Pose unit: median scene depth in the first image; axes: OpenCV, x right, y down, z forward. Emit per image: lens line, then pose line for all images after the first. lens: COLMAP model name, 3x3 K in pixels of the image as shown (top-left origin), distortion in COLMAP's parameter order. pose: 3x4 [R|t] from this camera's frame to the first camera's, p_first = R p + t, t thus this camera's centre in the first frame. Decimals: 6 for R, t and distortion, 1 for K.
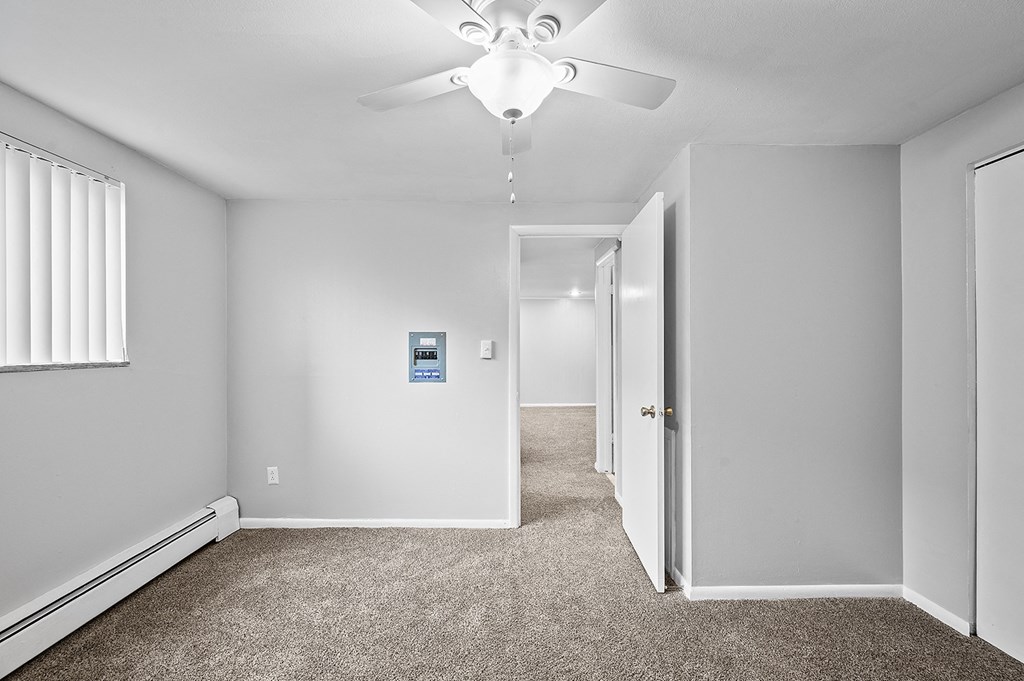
lens RADIAL K [[407.2, 0, 518.6], [0, 407.2, 351.3], [0, 0, 1]] dist [0.002708, -0.000392]
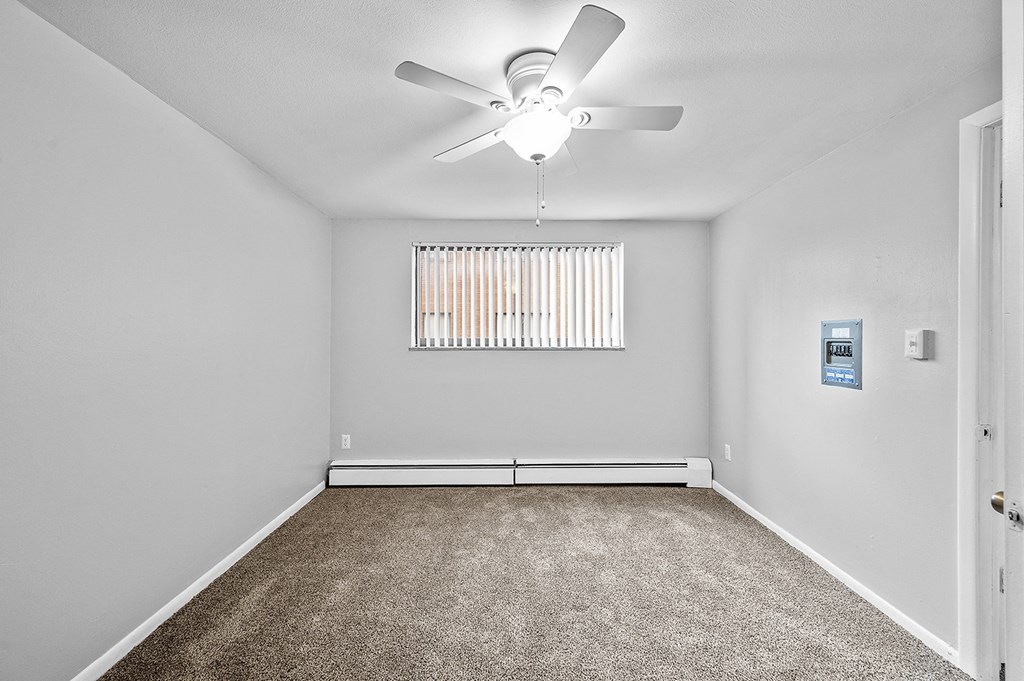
lens RADIAL K [[407.2, 0, 504.7], [0, 407.2, 341.9], [0, 0, 1]] dist [0.002708, -0.000392]
pose [[-0.013515, 0.007371, -0.999881, 0.542543], [-0.013573, 0.999879, 0.007555, -0.004157], [0.999817, 0.013674, -0.013414, 0.388772]]
